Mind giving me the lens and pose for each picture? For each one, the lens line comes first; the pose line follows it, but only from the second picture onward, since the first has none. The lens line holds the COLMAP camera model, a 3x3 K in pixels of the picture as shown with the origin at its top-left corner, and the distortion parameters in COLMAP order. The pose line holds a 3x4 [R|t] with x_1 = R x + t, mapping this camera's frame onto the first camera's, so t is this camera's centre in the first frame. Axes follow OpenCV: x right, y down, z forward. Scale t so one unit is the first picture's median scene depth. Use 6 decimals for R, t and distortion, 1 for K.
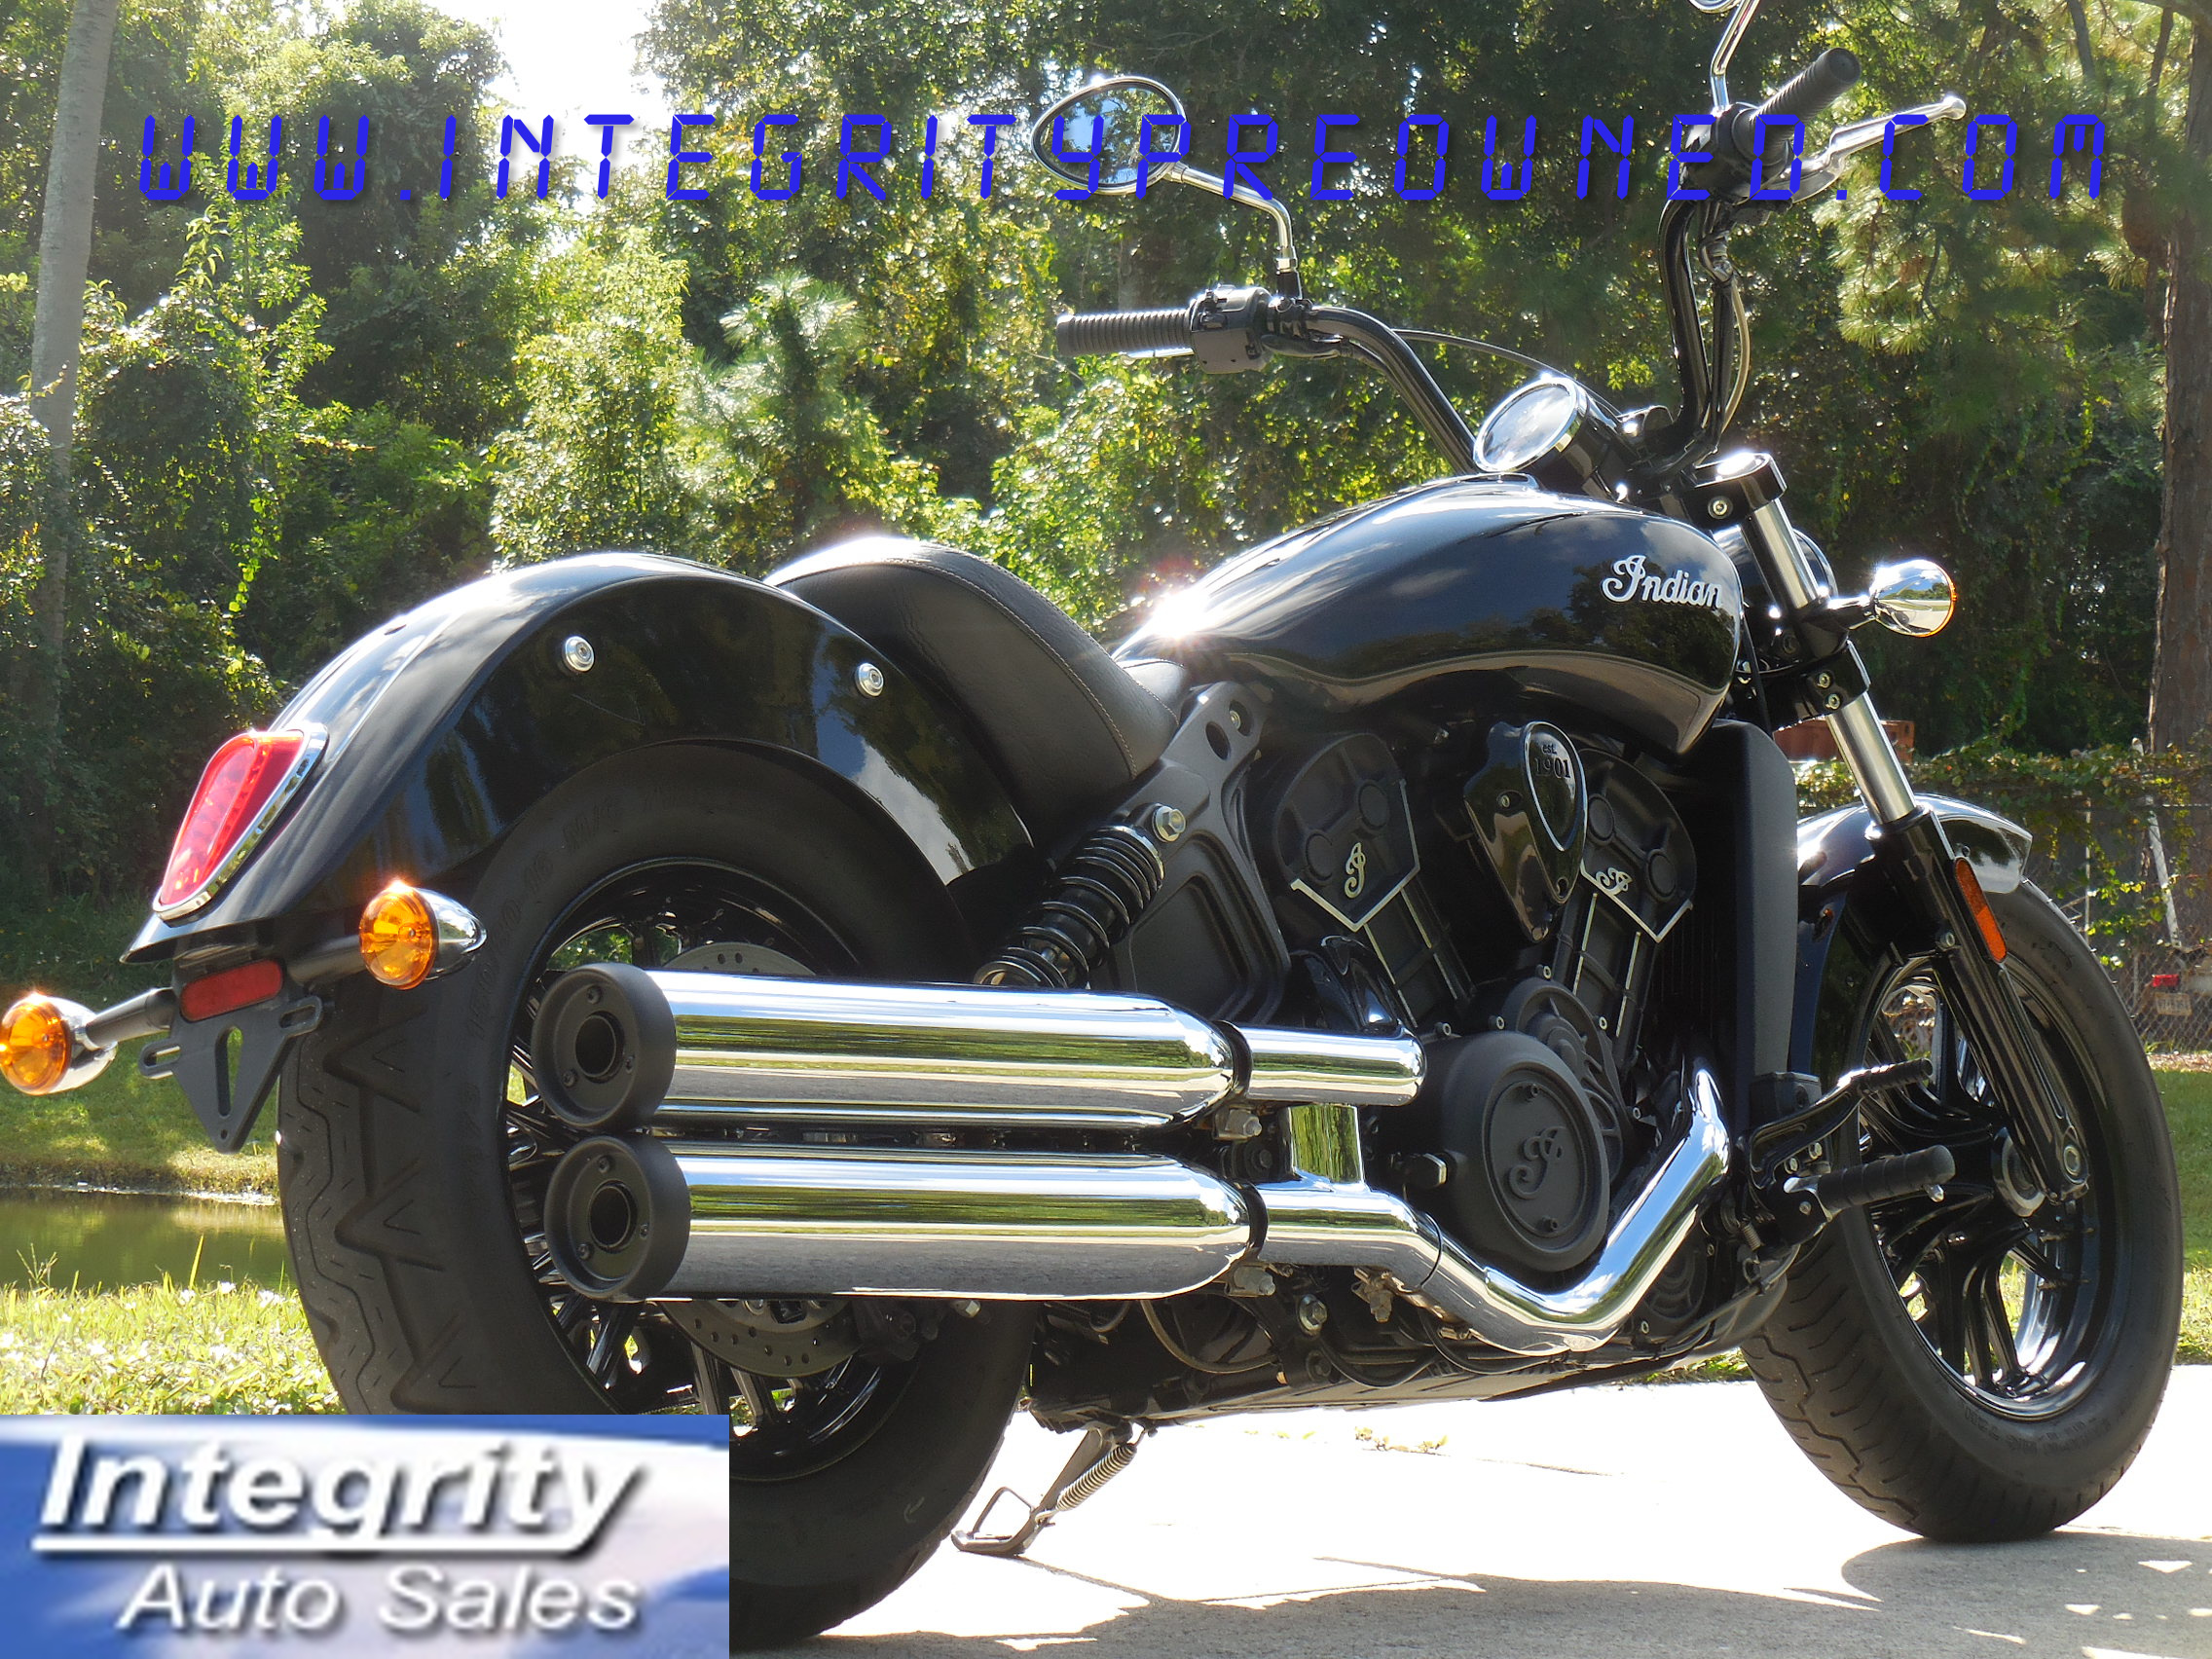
lens RADIAL K [[6056.9, 0, 1106.0], [0, 6056.9, 829.5], [0, 0, 1]] dist [0.017643, 0.310098]
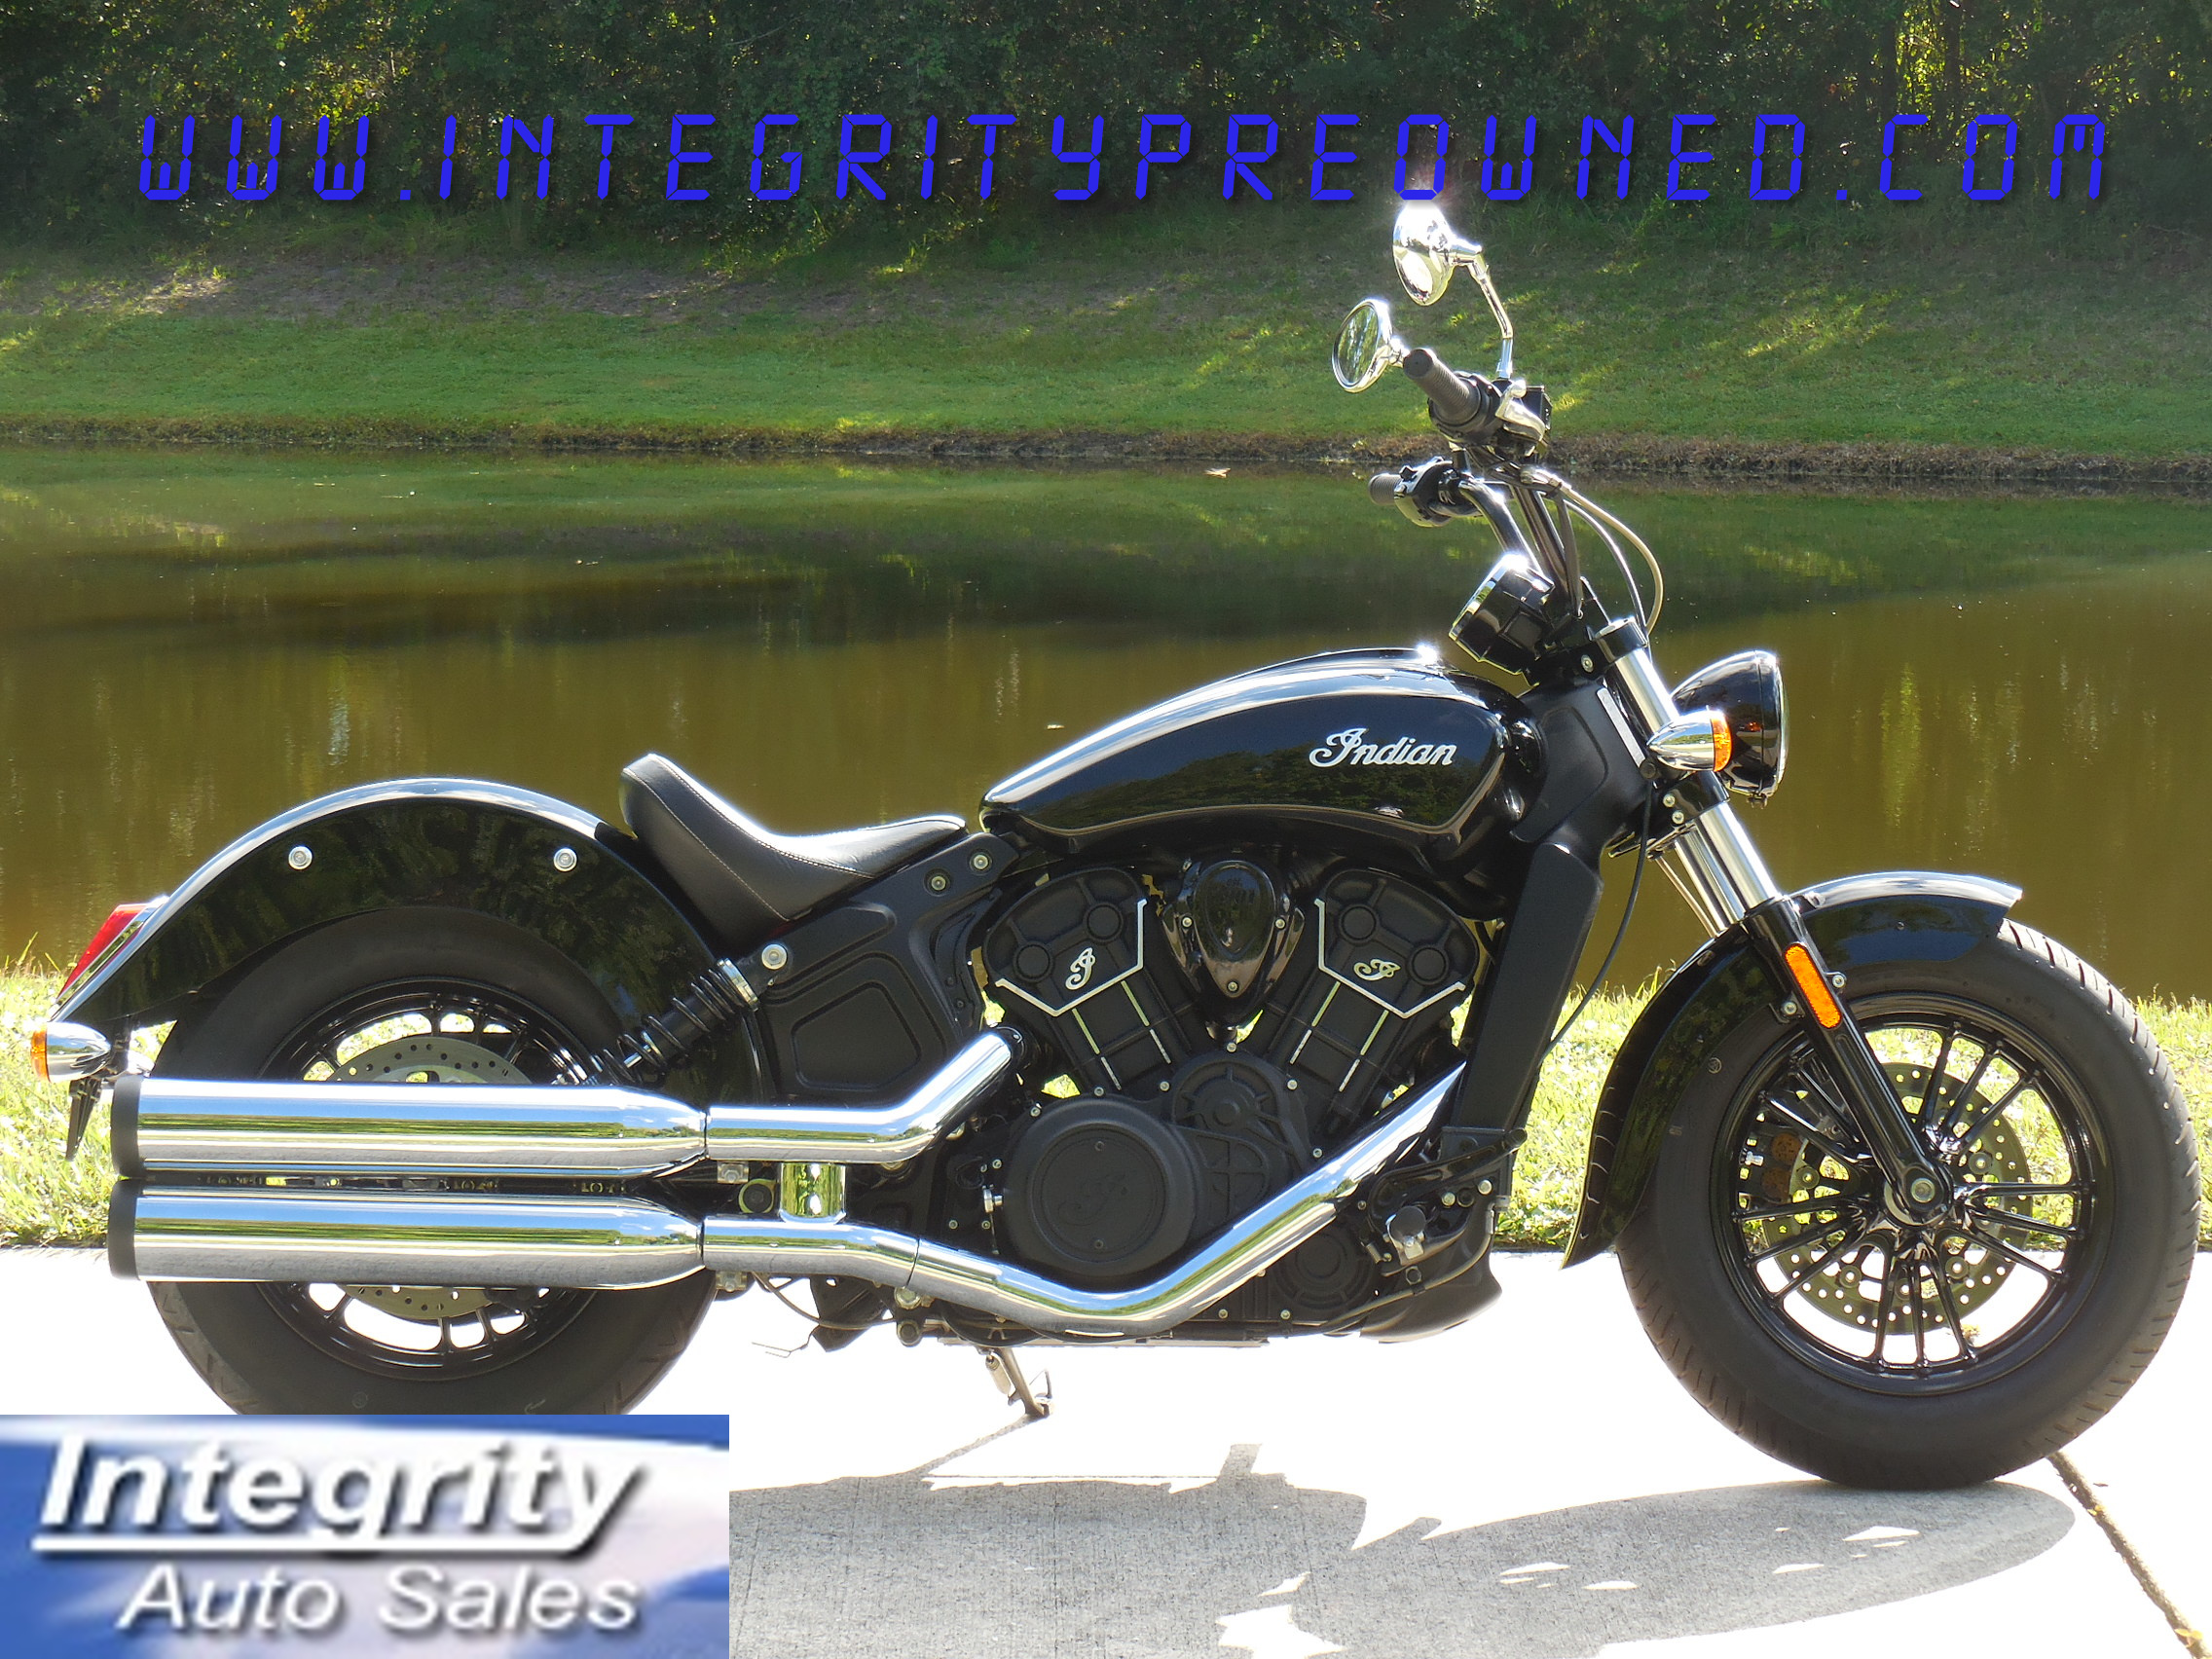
lens RADIAL K [[6056.9, 0, 1106.0], [0, 6056.9, 829.5], [0, 0, 1]] dist [0.017643, 0.310098]
pose [[0.663997, 0.055734, -0.745655, 1.031712], [0.035368, 0.993761, 0.105774, -0.164245], [0.746898, -0.096605, 0.657883, 0.090527]]
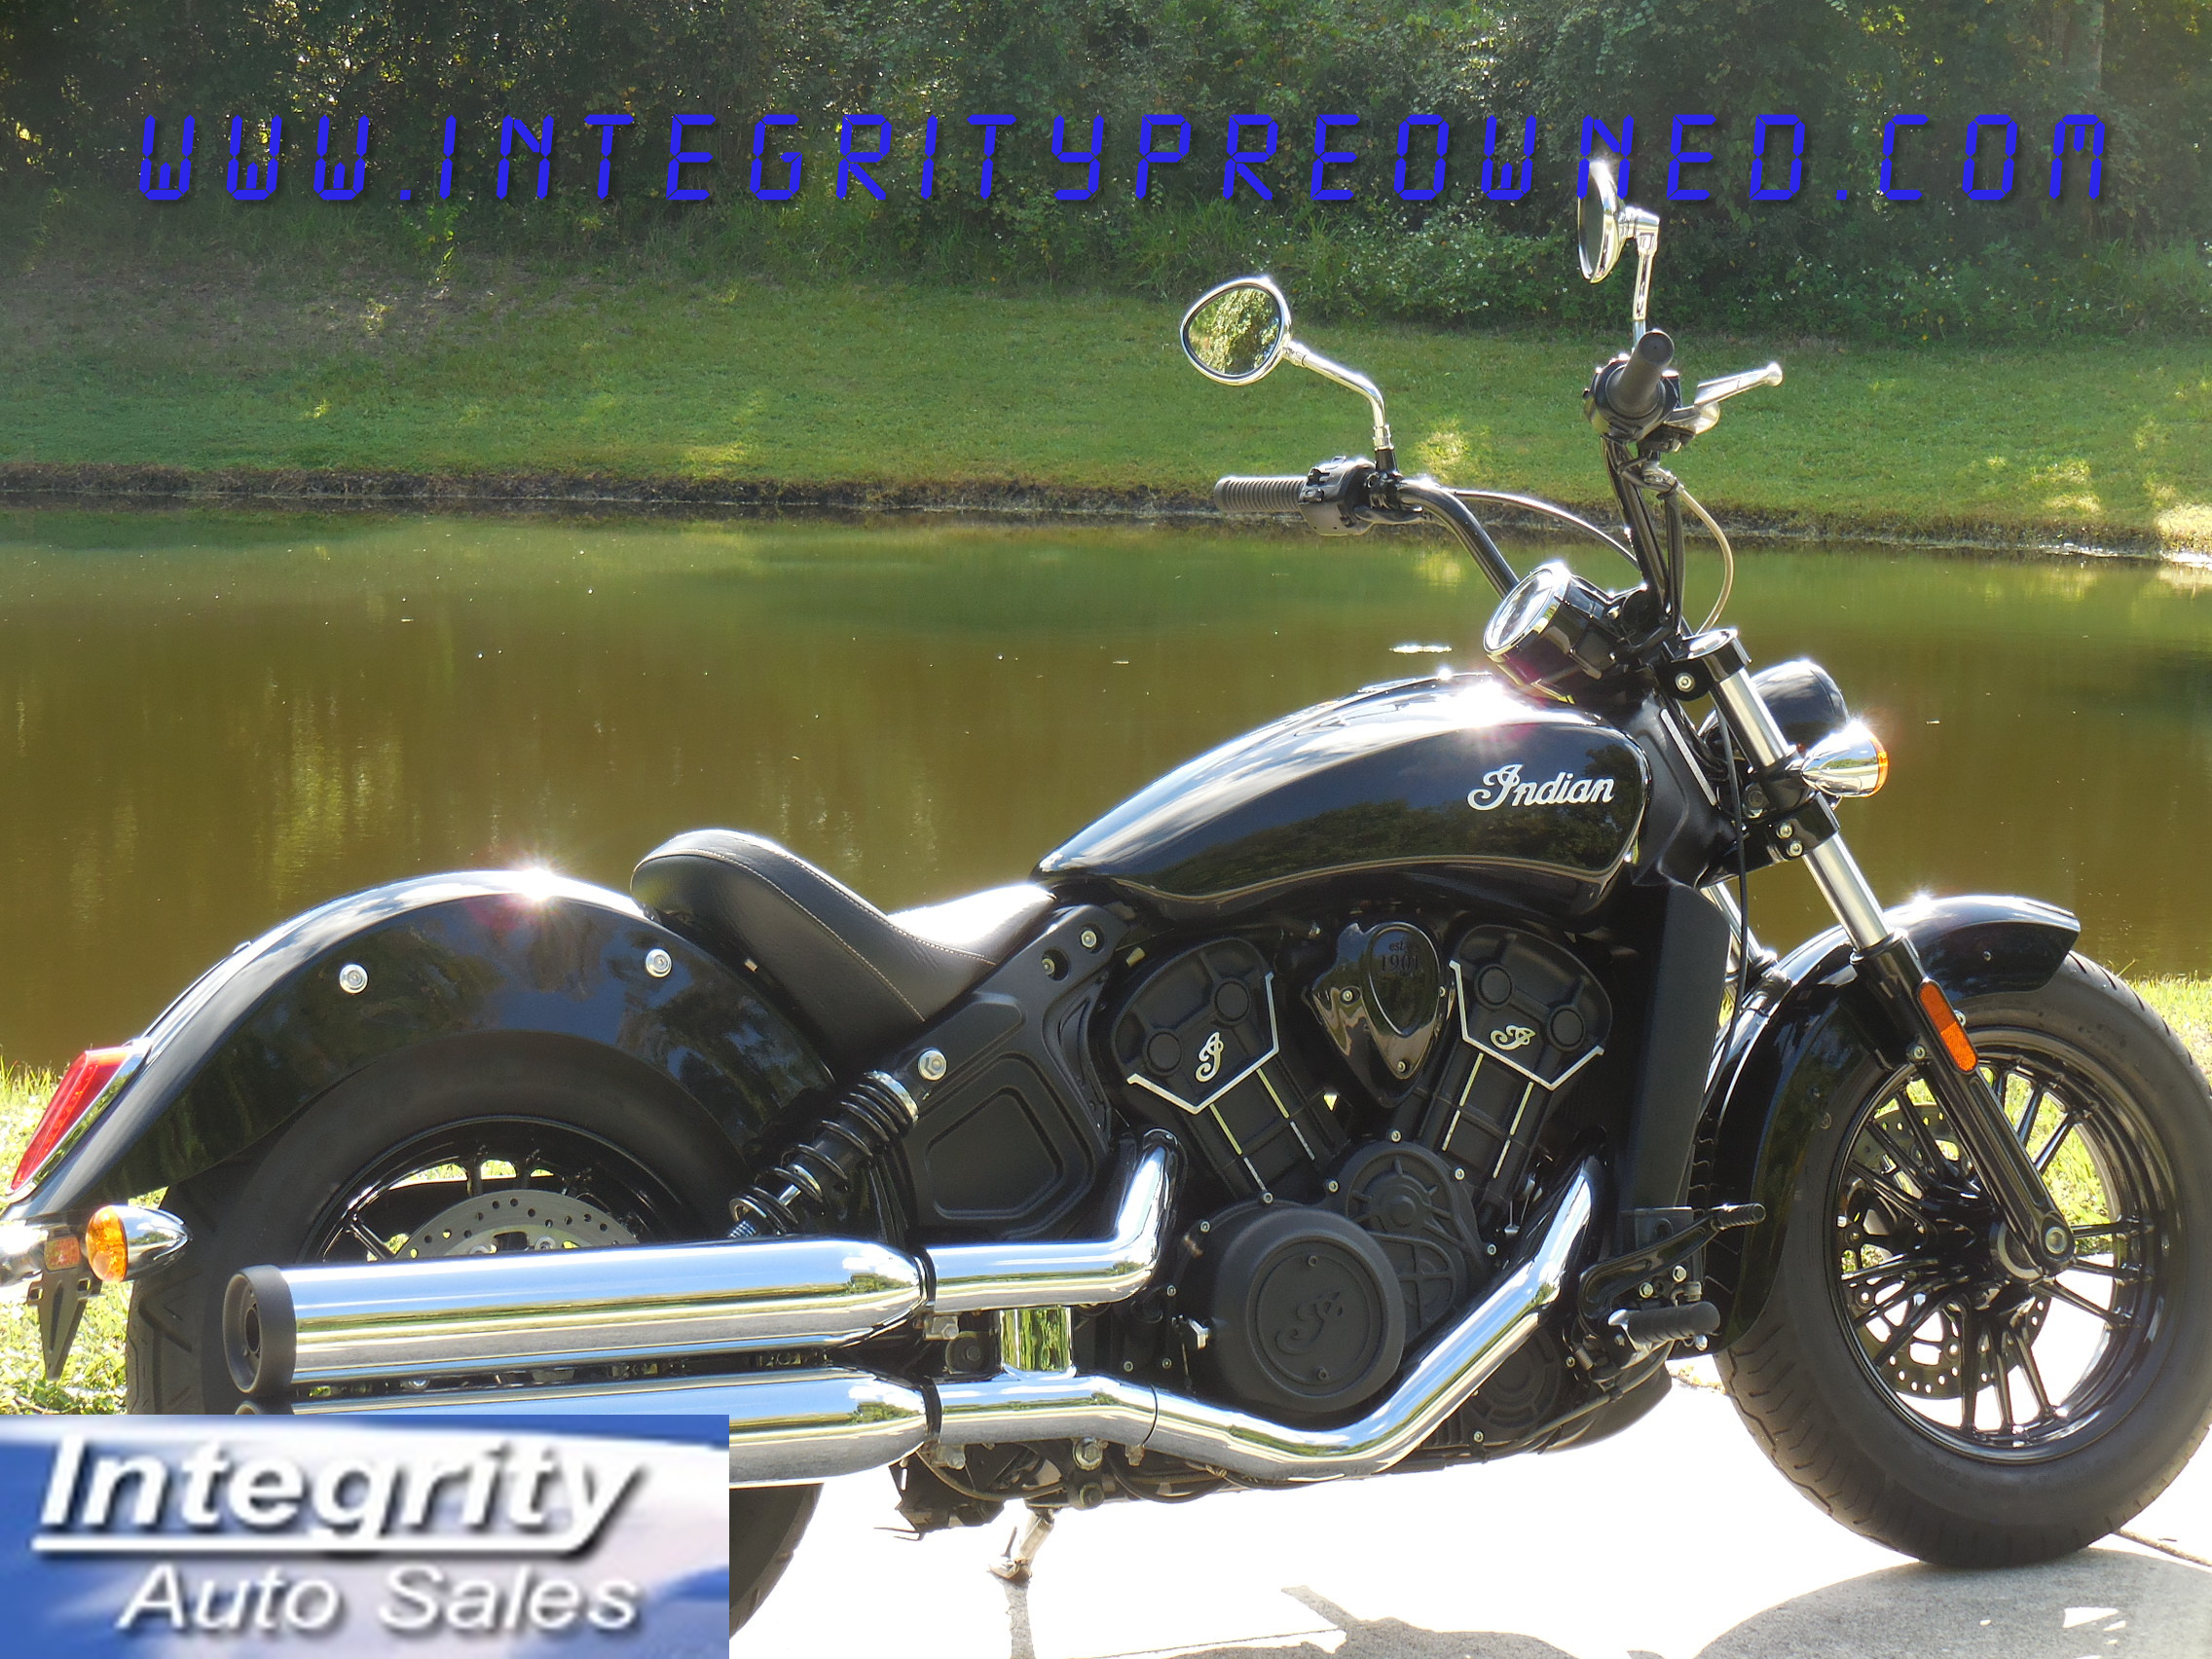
lens RADIAL K [[6056.9, 0, 1106.0], [0, 6056.9, 829.5], [0, 0, 1]] dist [0.017643, 0.310098]
pose [[0.929636, 0.019225, -0.367978, 0.440433], [0.027713, 0.992162, 0.121849, -0.175776], [0.367437, -0.123473, 0.921816, -0.097060]]
